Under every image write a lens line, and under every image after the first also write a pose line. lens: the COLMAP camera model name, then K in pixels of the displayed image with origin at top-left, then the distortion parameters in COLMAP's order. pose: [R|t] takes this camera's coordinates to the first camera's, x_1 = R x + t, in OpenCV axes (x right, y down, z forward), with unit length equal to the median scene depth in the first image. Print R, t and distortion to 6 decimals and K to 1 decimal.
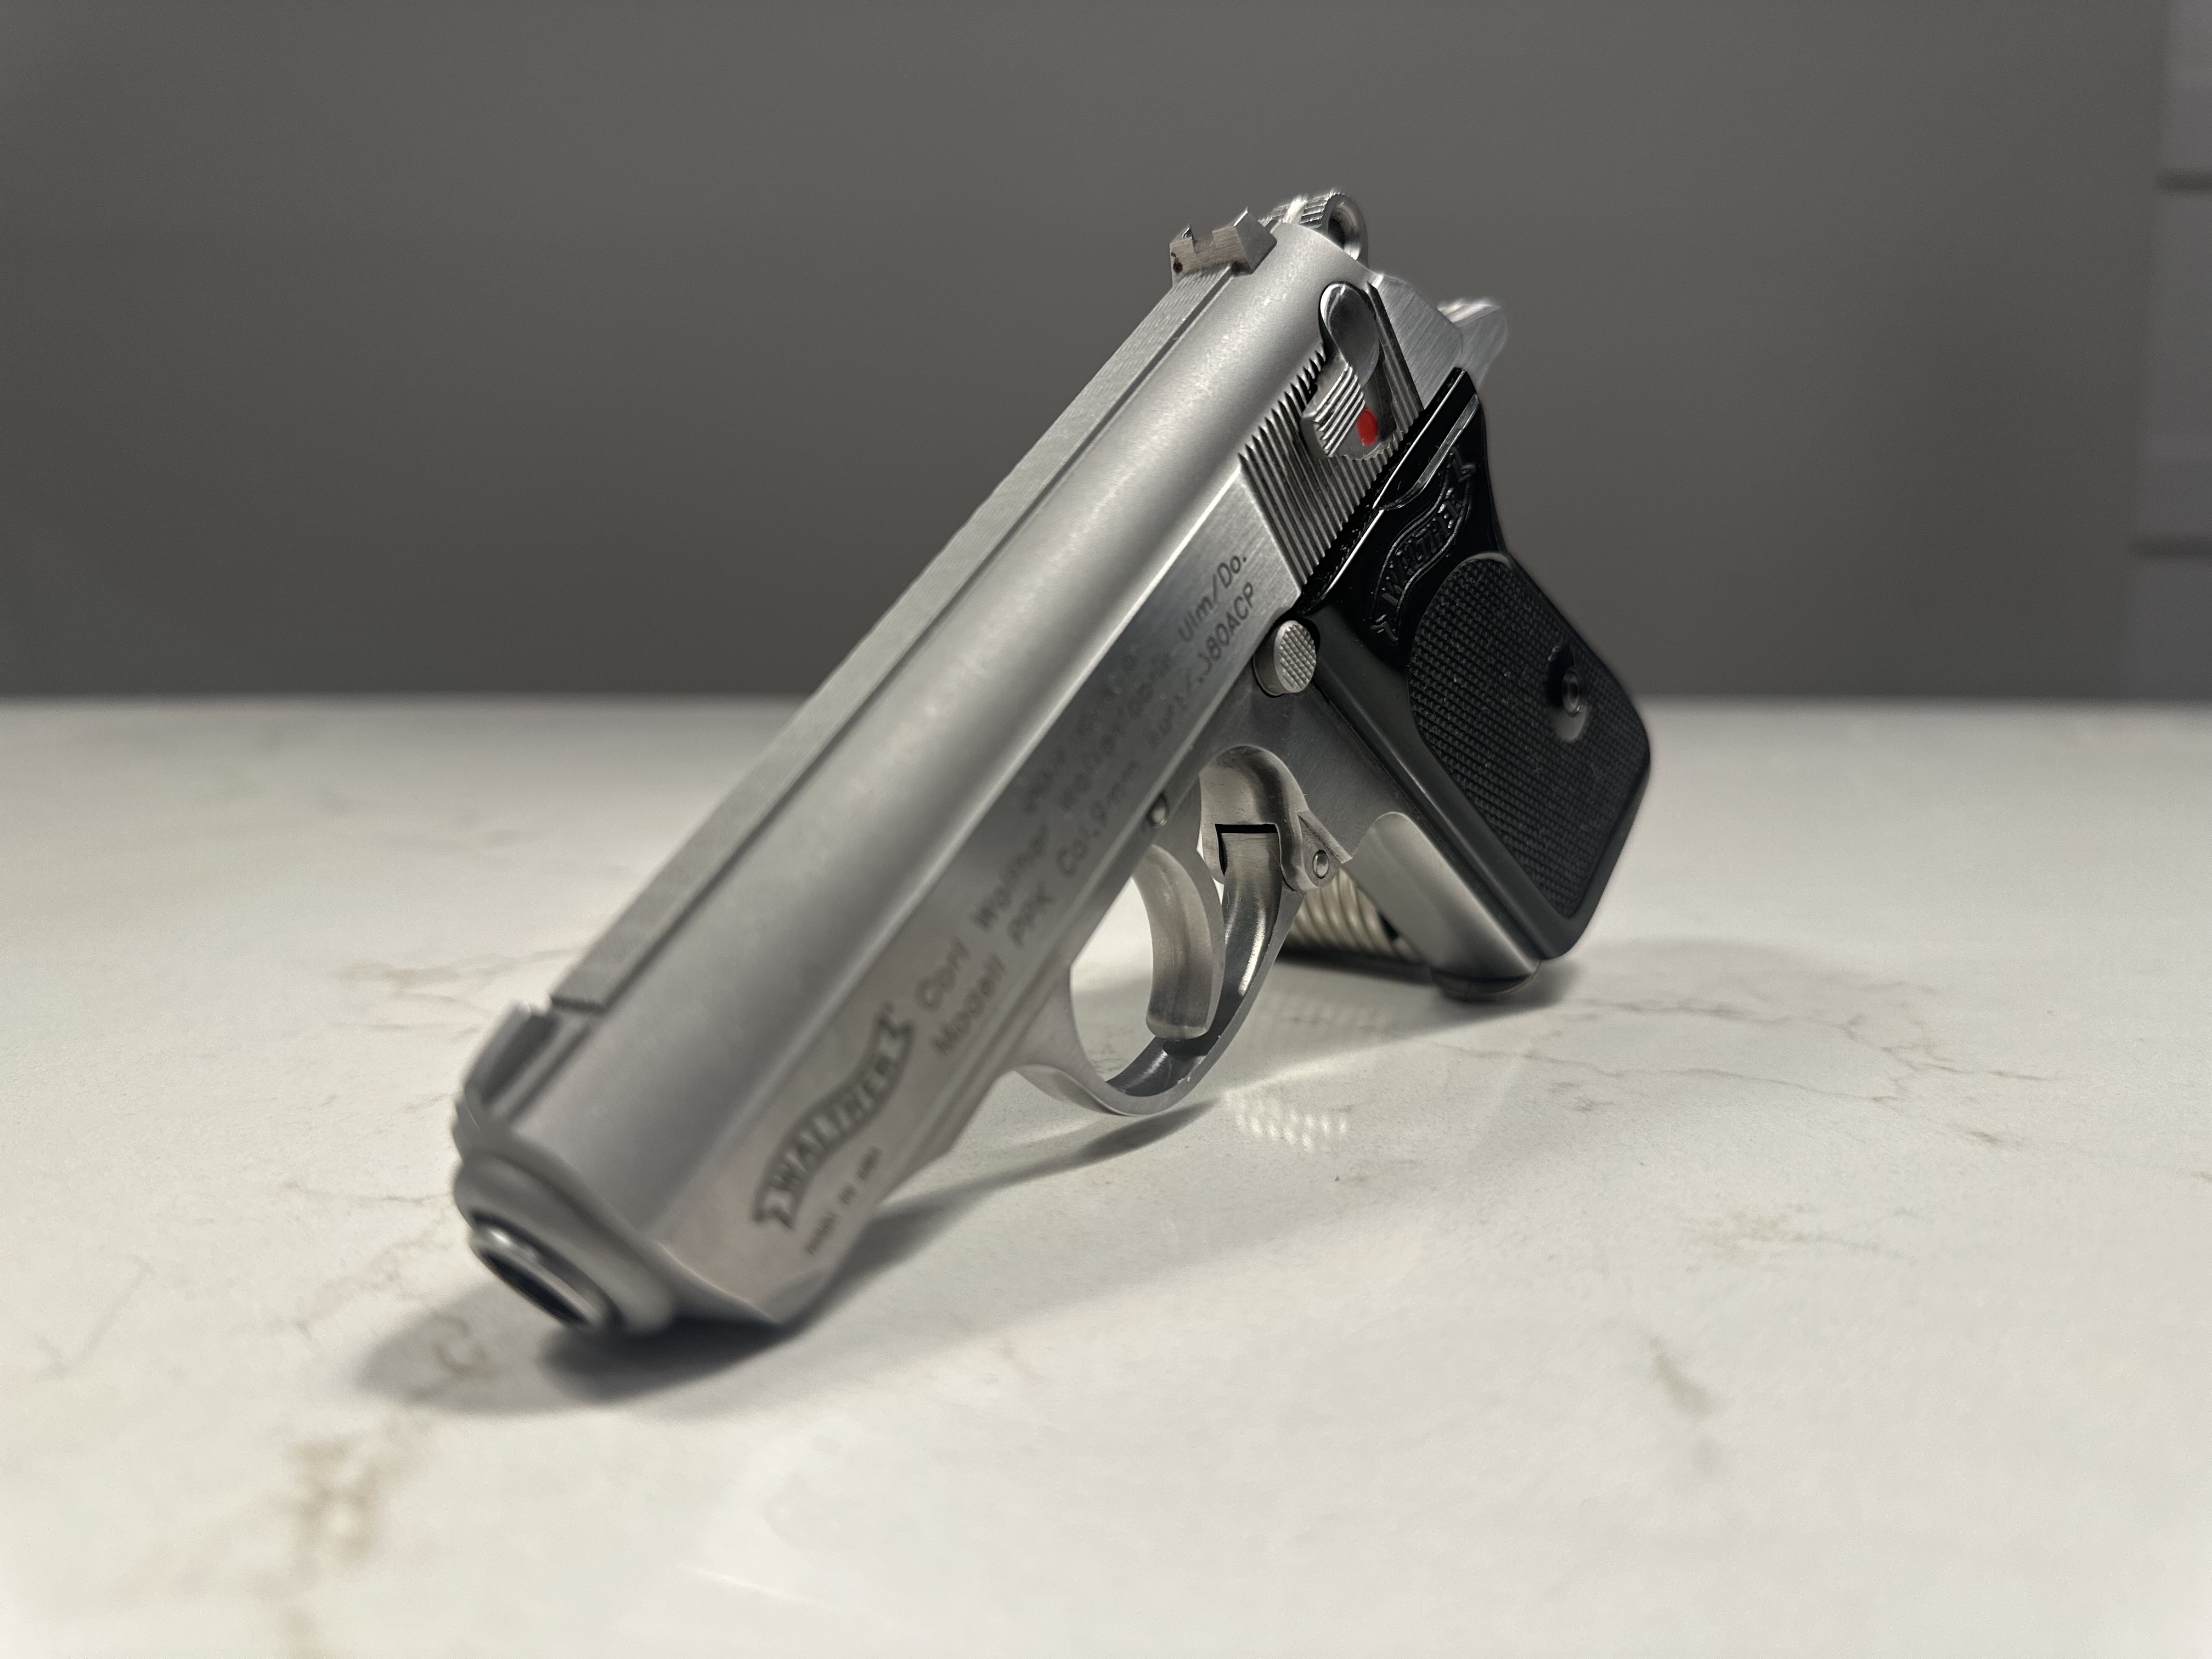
lens RADIAL K [[1512.9, 0, 1106.0], [0, 1512.9, 829.5], [0, 0, 1]] dist [-0.035835, -0.006625]
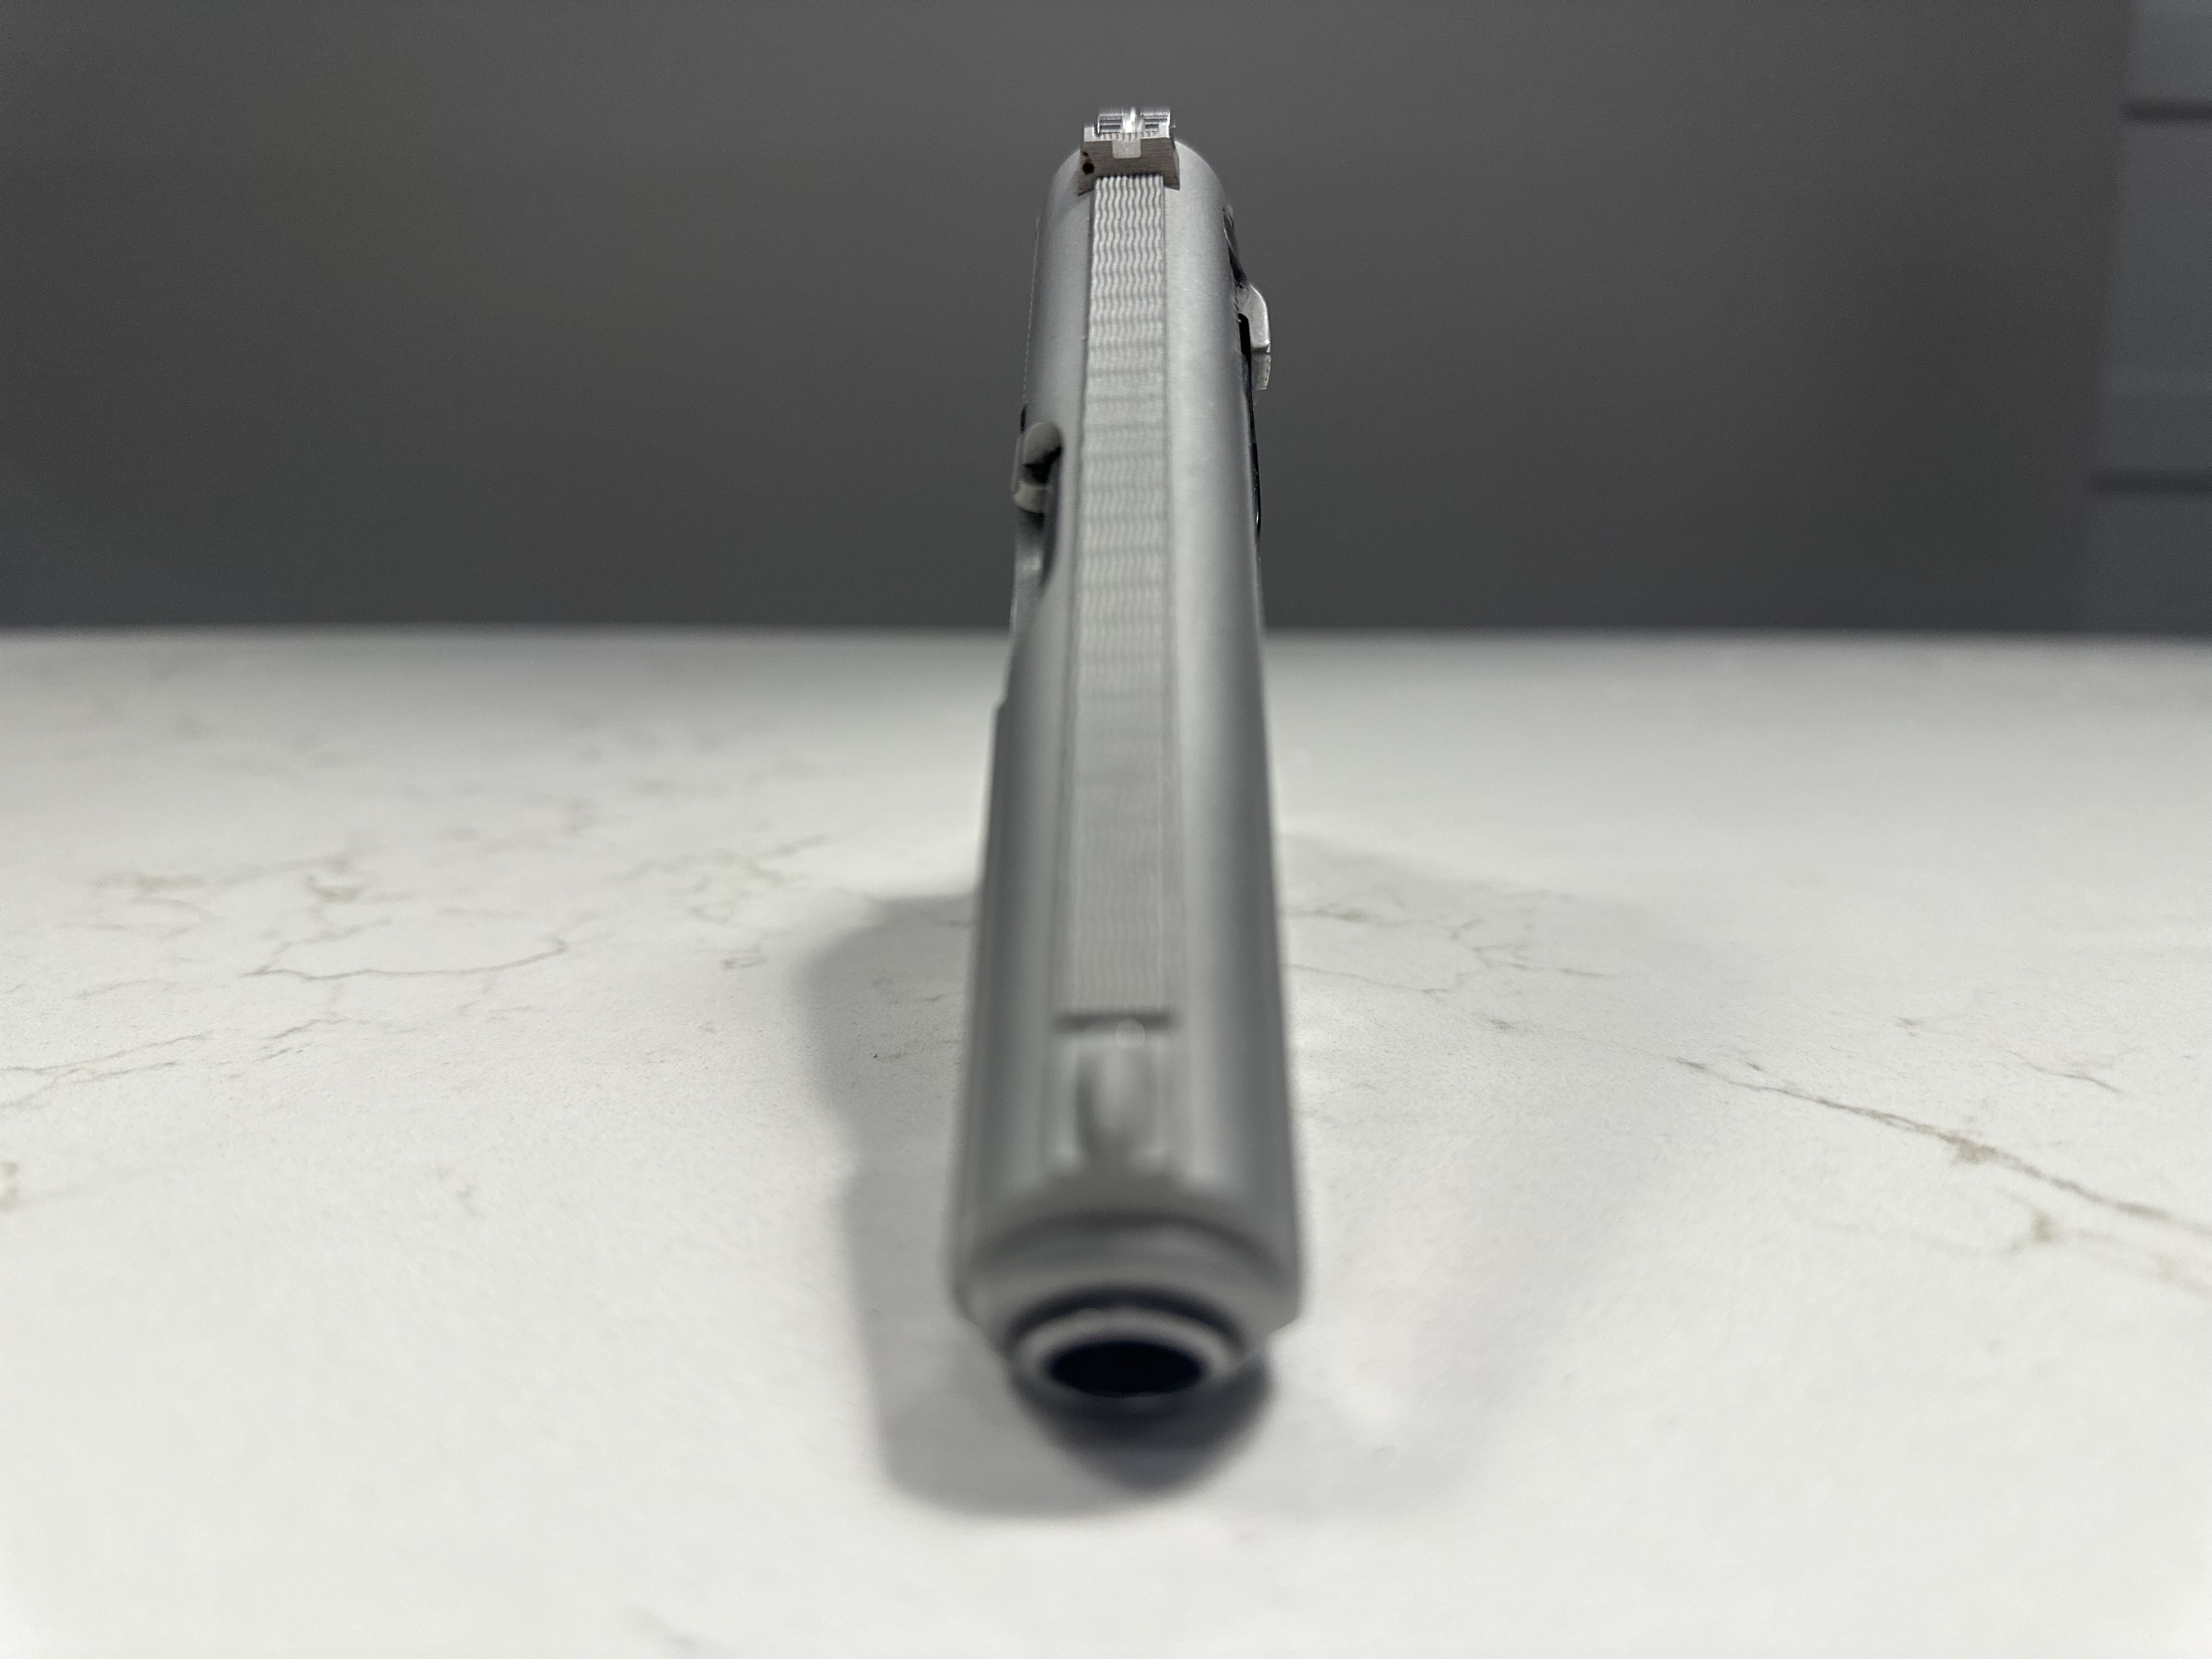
lens RADIAL K [[1512.9, 0, 1106.0], [0, 1512.9, 829.5], [0, 0, 1]] dist [-0.035835, -0.006625]
pose [[0.999995, 0.001688, -0.002624, 0.209190], [-0.001578, 0.999139, 0.041464, 0.014747], [0.002692, -0.041460, 0.999137, -0.052989]]
